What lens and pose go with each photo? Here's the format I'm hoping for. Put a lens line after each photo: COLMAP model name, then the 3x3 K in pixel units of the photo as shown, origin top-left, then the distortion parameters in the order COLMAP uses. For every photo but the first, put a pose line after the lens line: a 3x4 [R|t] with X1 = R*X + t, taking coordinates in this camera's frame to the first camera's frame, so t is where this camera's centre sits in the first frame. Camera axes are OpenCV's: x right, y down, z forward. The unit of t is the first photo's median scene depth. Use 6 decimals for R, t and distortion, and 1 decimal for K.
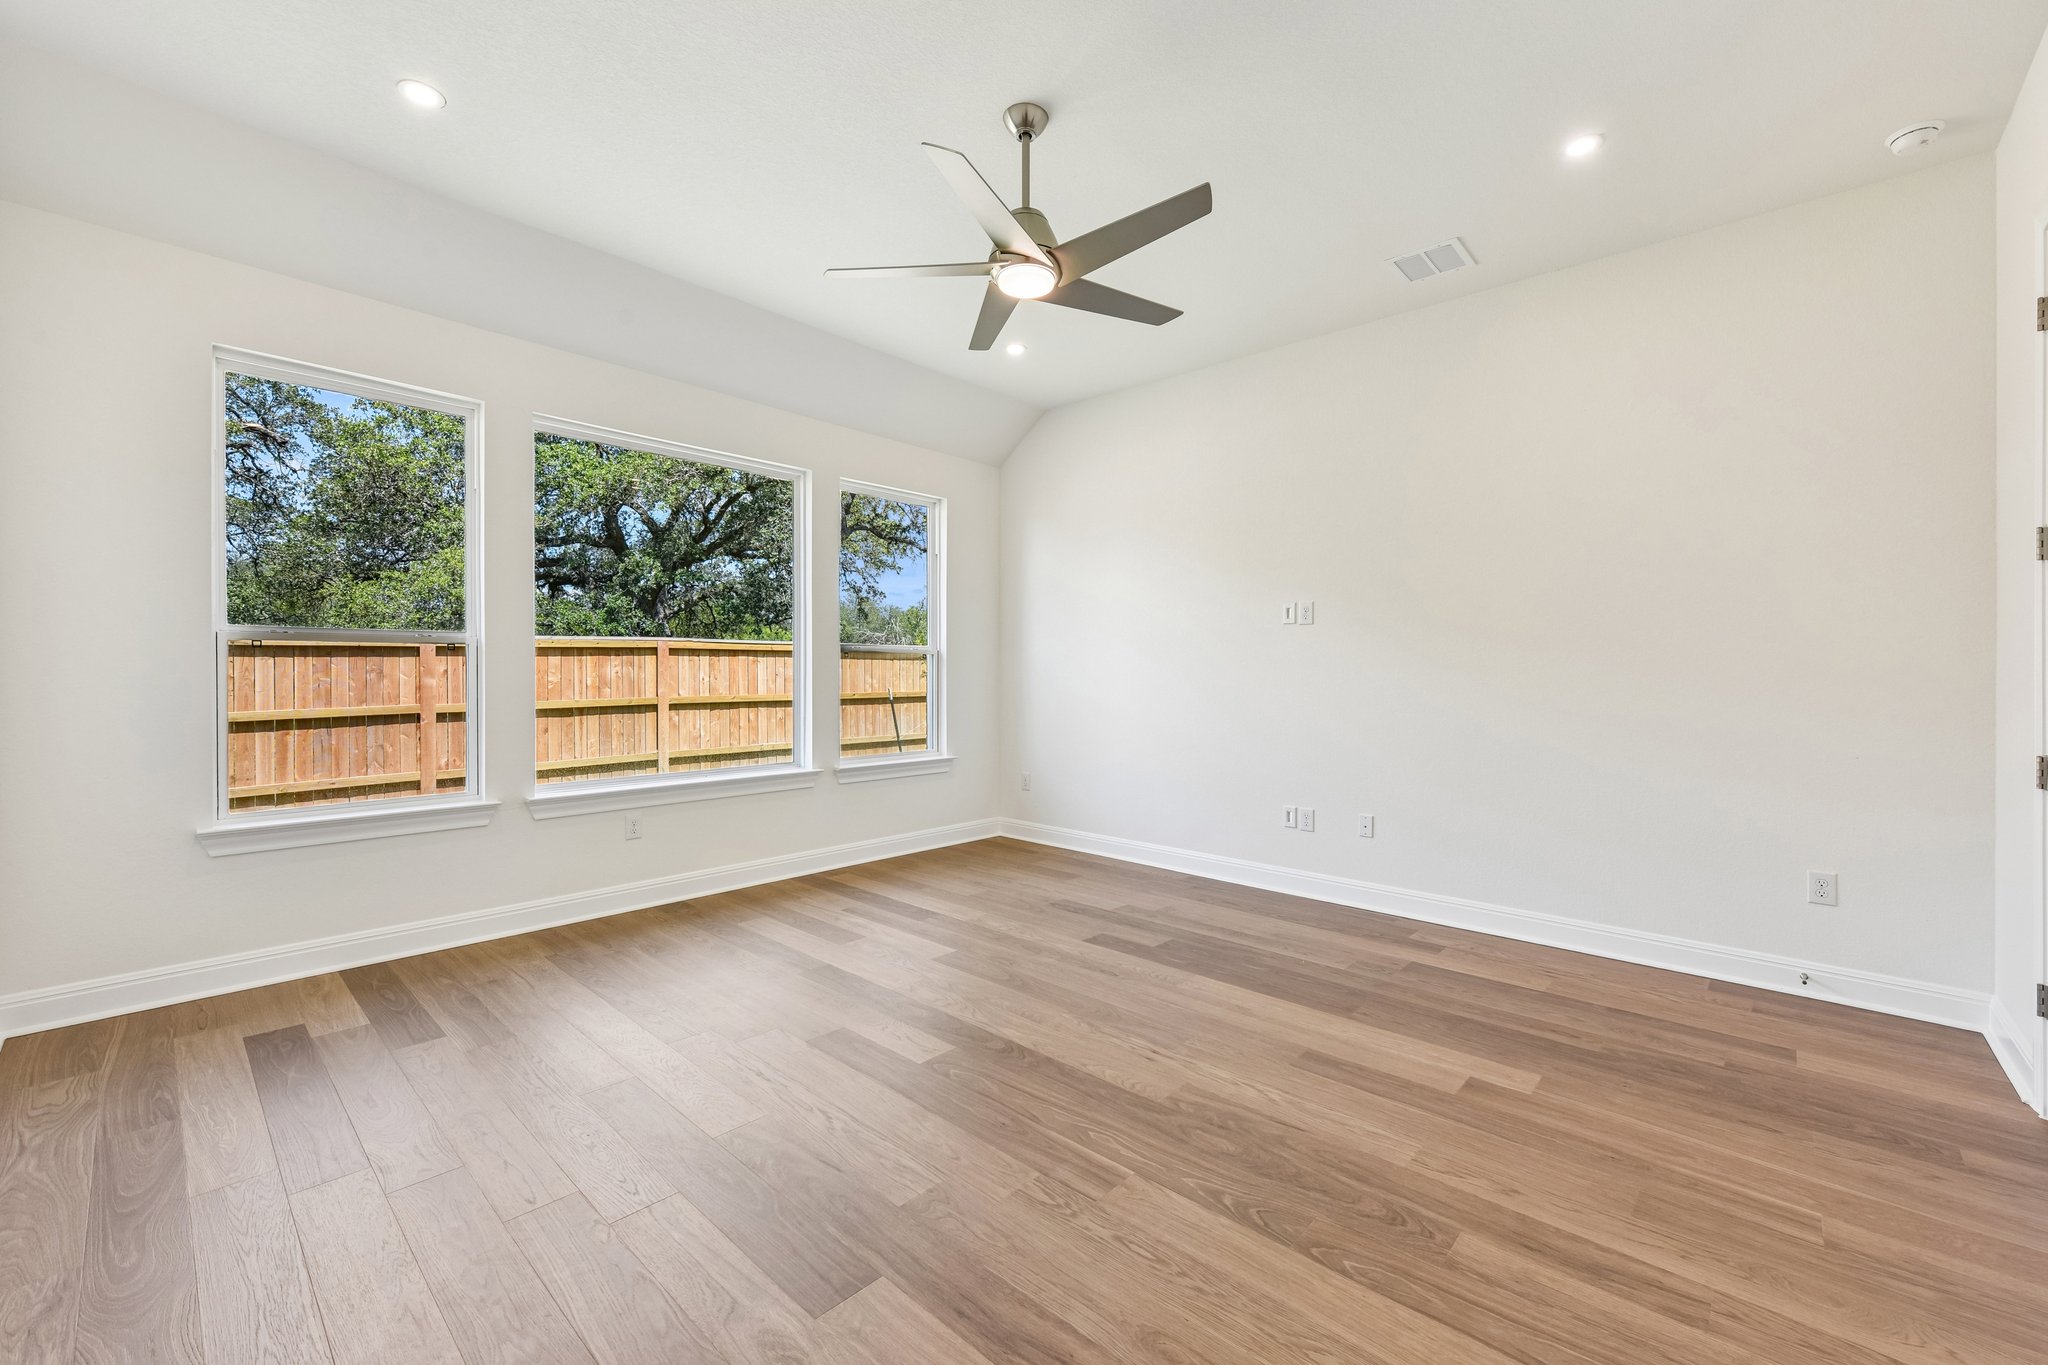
lens RADIAL K [[832.0, 0, 1038.2], [0, 832.0, 682.2], [0, 0, 1]] dist [0.000610, -0.000421]
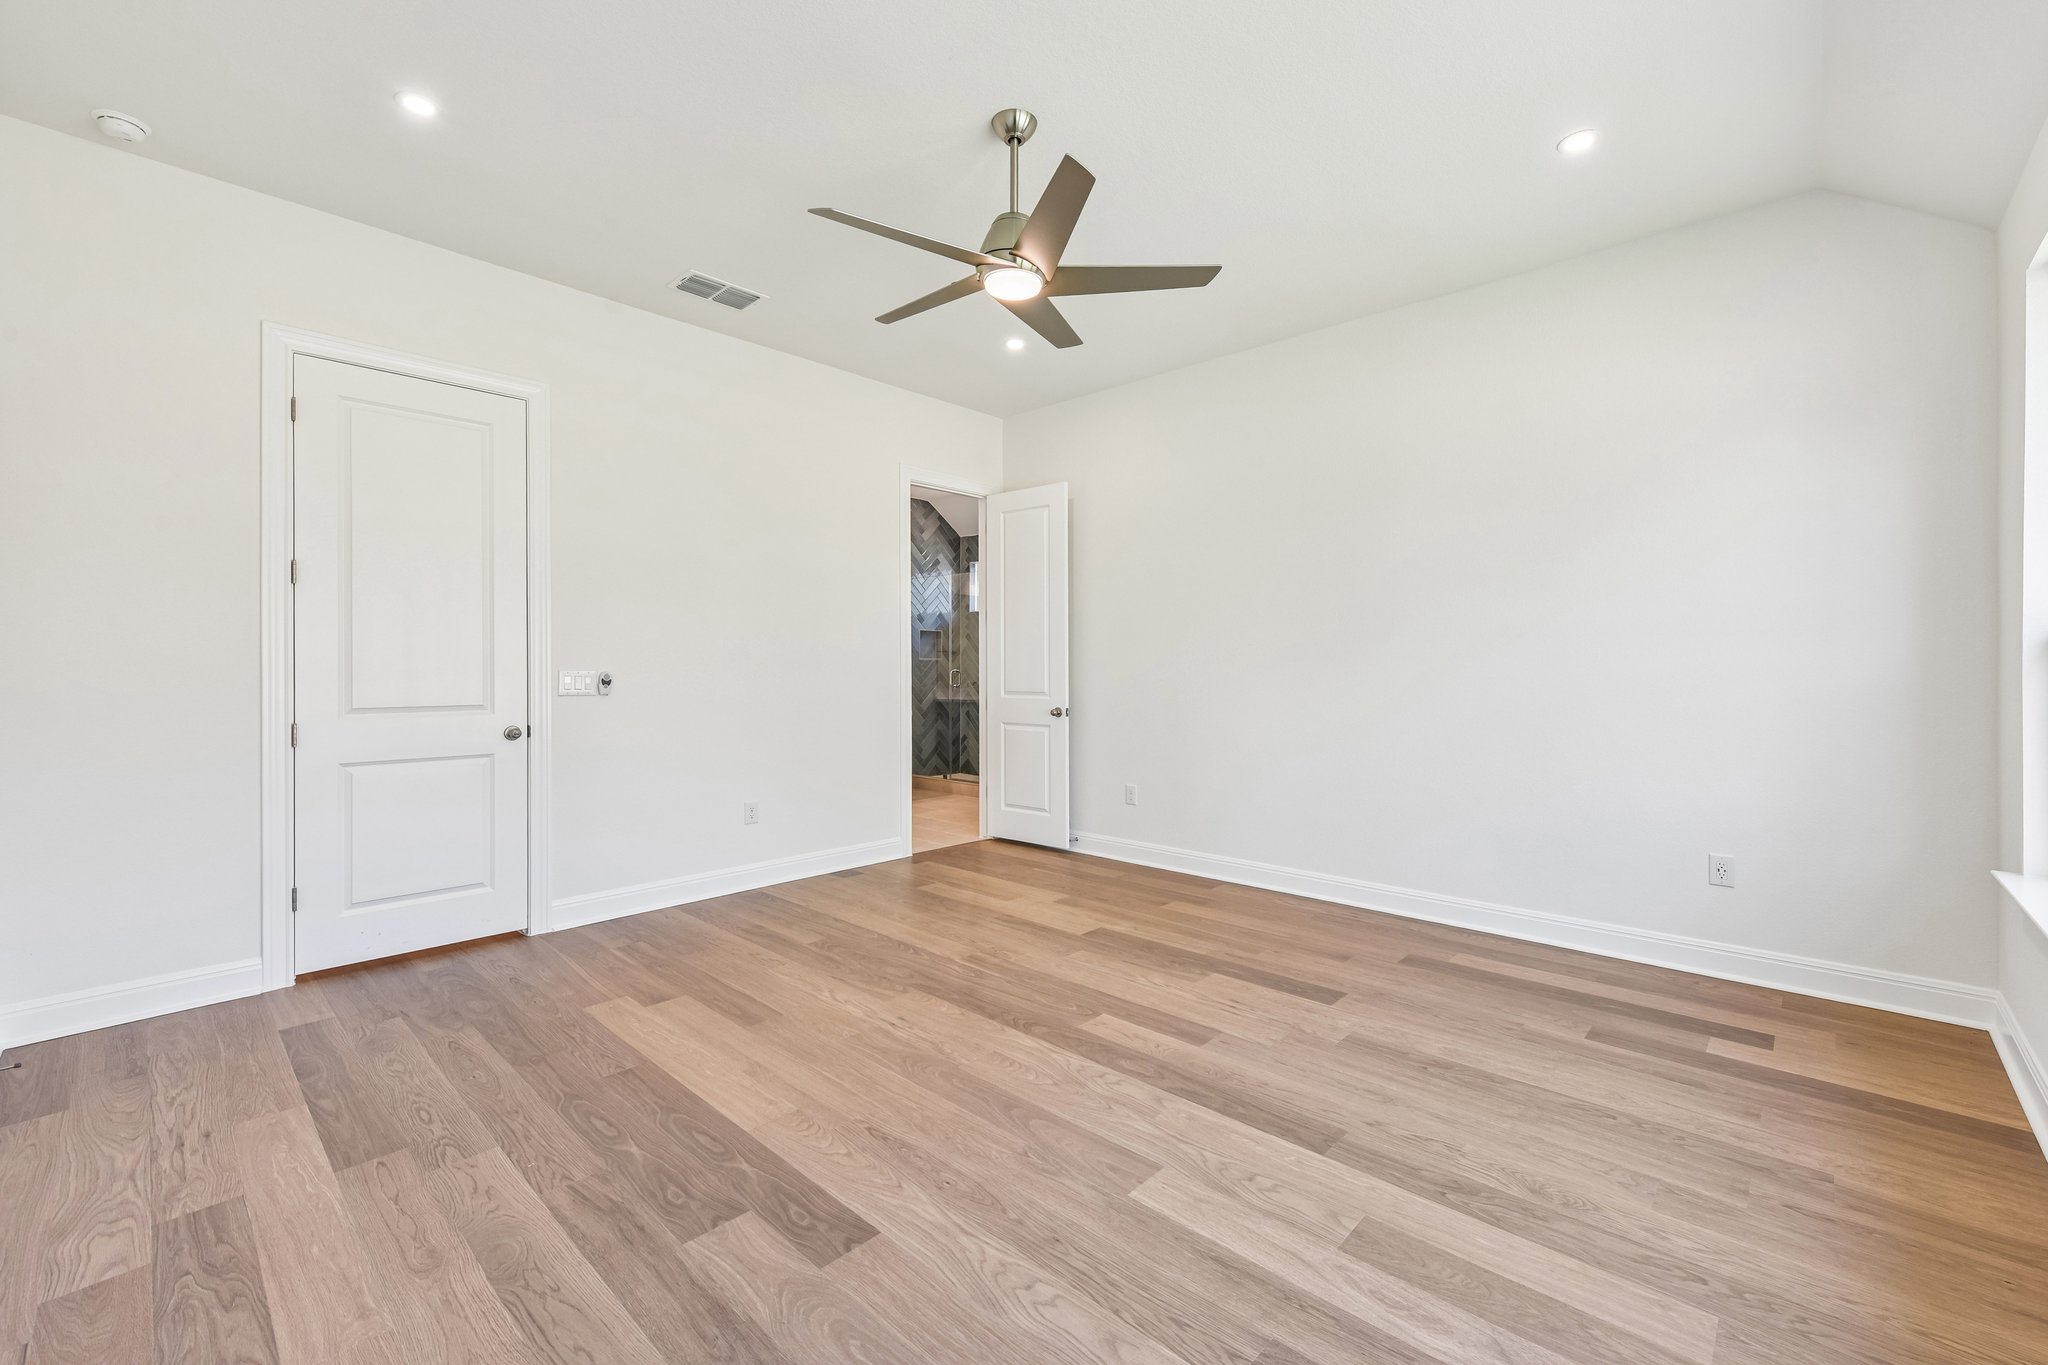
lens RADIAL K [[832.0, 0, 1038.2], [0, 832.0, 682.2], [0, 0, 1]] dist [0.000610, -0.000421]
pose [[-0.999876, -0.006254, 0.014419, -0.057119], [-0.005845, 0.999585, 0.028196, -0.030621], [-0.014590, 0.028108, -0.999498, 1.909127]]
